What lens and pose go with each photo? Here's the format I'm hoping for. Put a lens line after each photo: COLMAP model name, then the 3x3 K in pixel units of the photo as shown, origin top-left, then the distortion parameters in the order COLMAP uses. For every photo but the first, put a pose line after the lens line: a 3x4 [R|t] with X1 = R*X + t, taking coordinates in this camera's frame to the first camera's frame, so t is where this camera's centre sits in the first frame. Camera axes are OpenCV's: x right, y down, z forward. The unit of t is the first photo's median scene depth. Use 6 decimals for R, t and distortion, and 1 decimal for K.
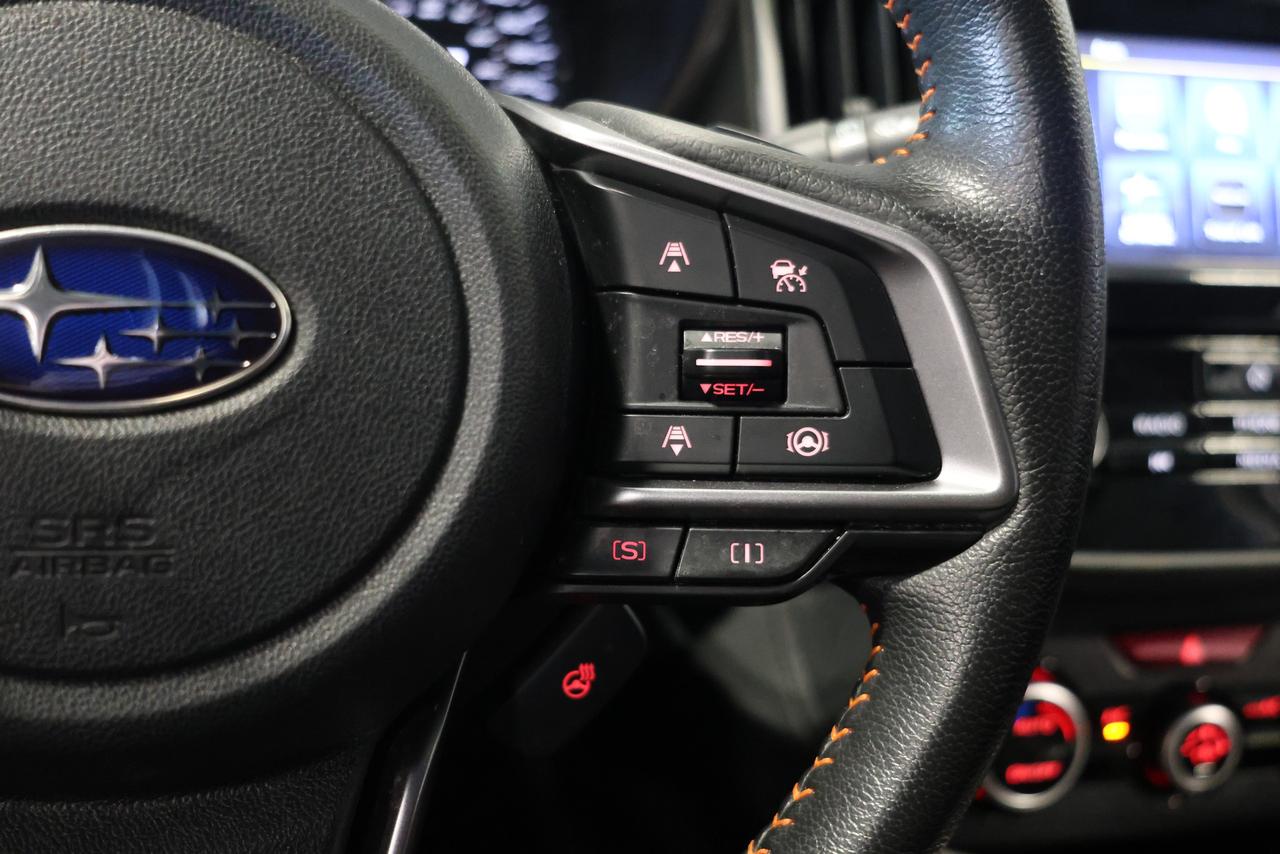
lens RADIAL K [[1429.6, 0, 636.5], [0, 1429.6, 431.2], [0, 0, 1]] dist [0.010819, 0.000000]
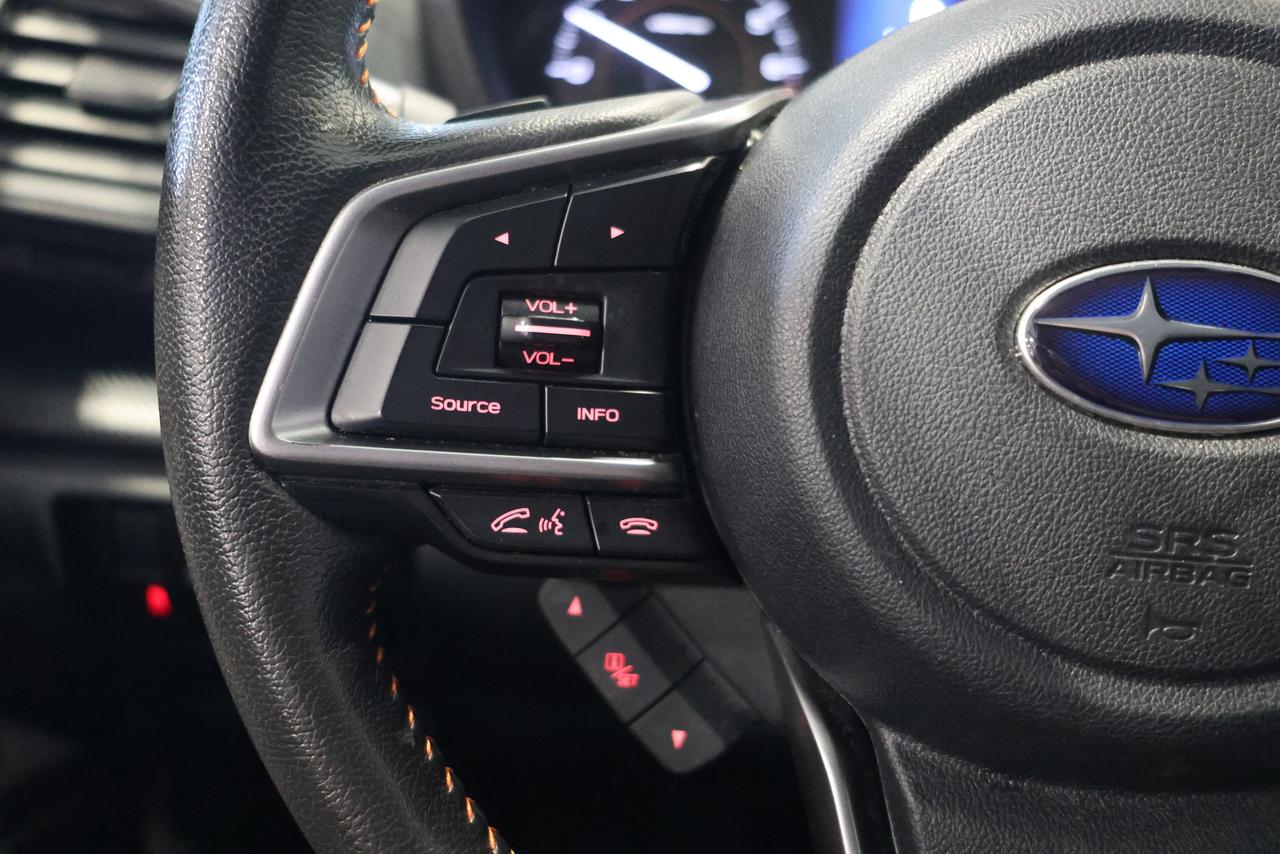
lens RADIAL K [[1429.6, 0, 630.1], [0, 1429.6, 428.9], [0, 0, 1]] dist [0.010819, 0.000000]
pose [[0.971767, 0.060932, -0.227937, -0.536868], [-0.065183, 0.997811, -0.011160, 0.023582], [0.226758, 0.025702, 0.973612, -0.149574]]
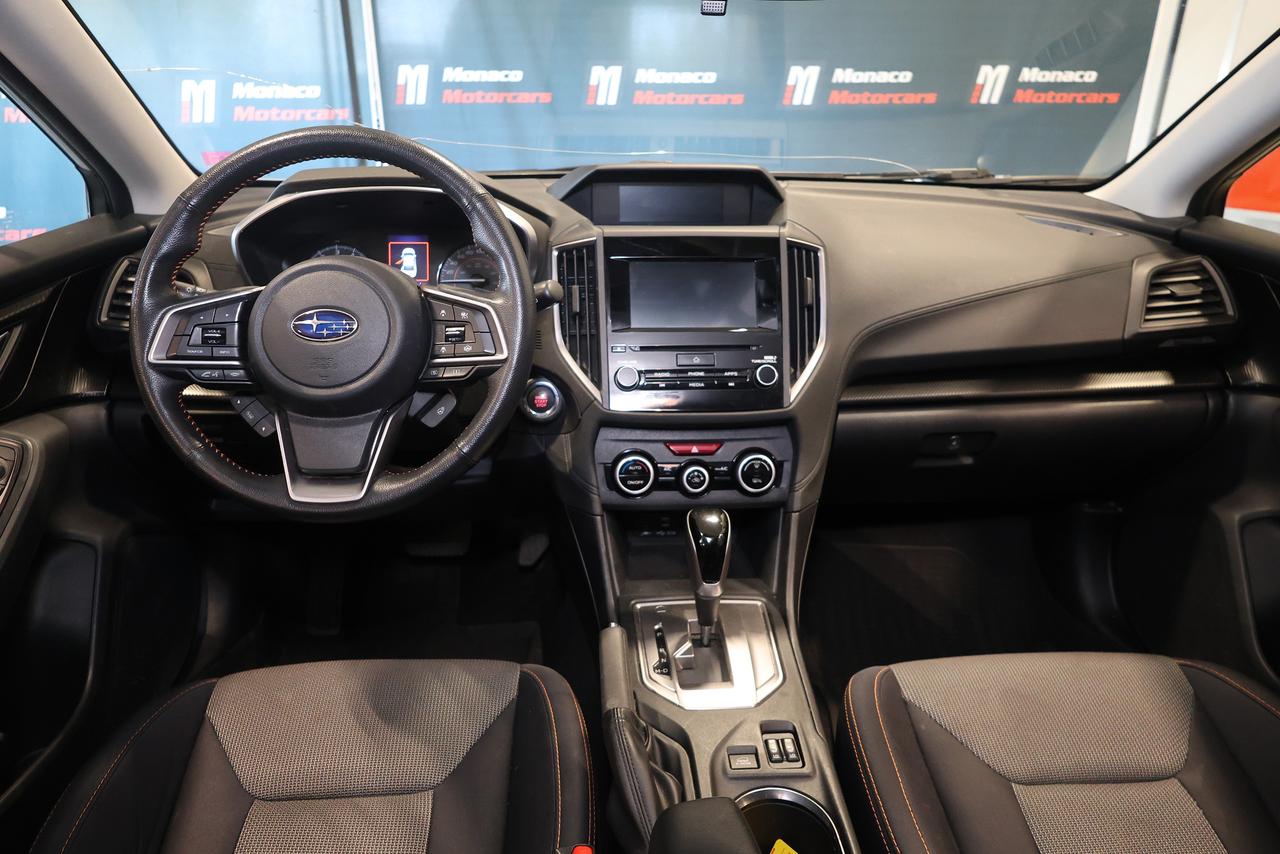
lens RADIAL K [[863.9, 0, 646.1], [0, 863.9, 420.1], [0, 0, 1]] dist [-0.009820, -0.002106]
pose [[0.981800, -0.033163, -0.186998, 1.487088], [0.015921, 0.995542, -0.092964, 0.629917], [0.189248, 0.088295, 0.977952, -2.053667]]
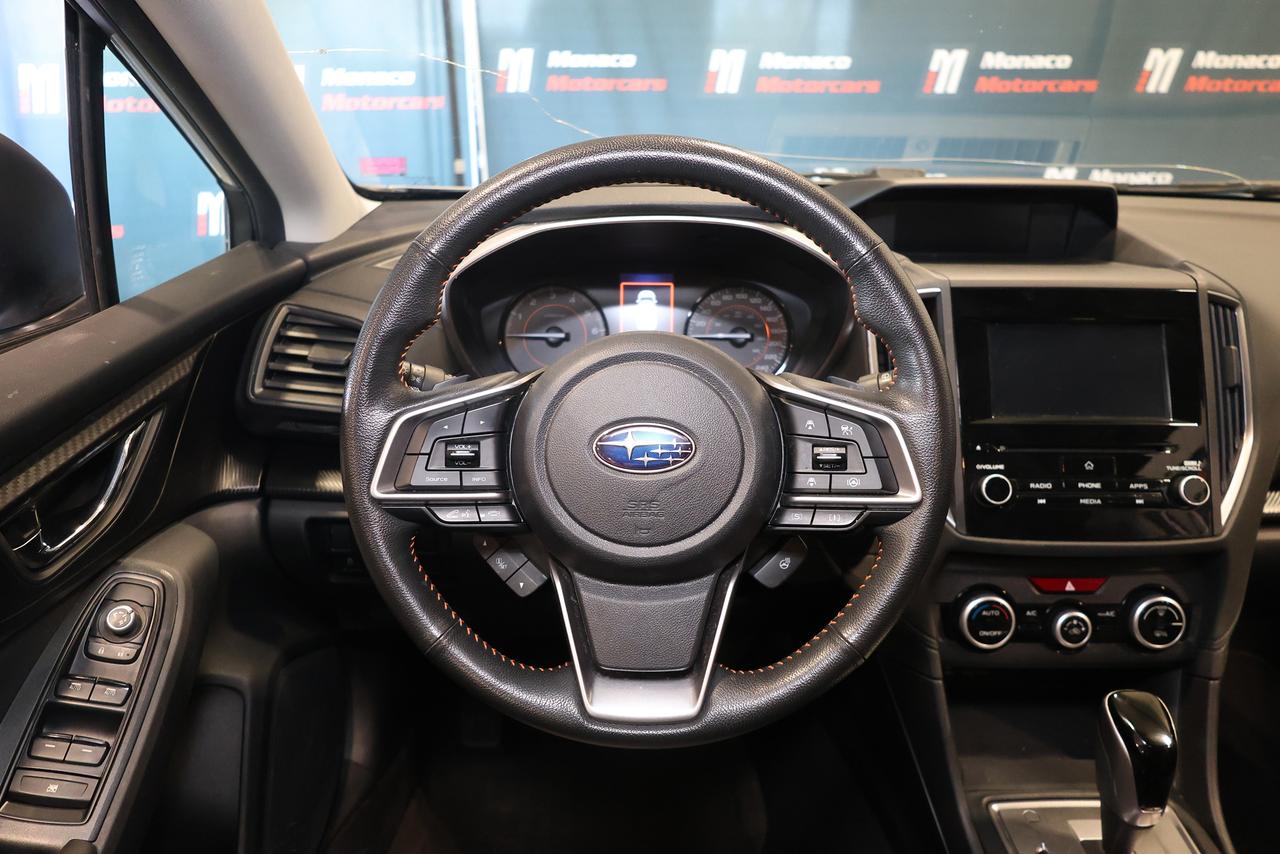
lens RADIAL K [[863.9, 0, 645.2], [0, 863.9, 419.9], [0, 0, 1]] dist [-0.009820, -0.002106]
pose [[0.972705, -0.013795, -0.231636, 0.136981], [-0.004620, 0.996882, -0.078772, 0.025502], [0.232001, 0.077692, 0.969608, -1.137675]]
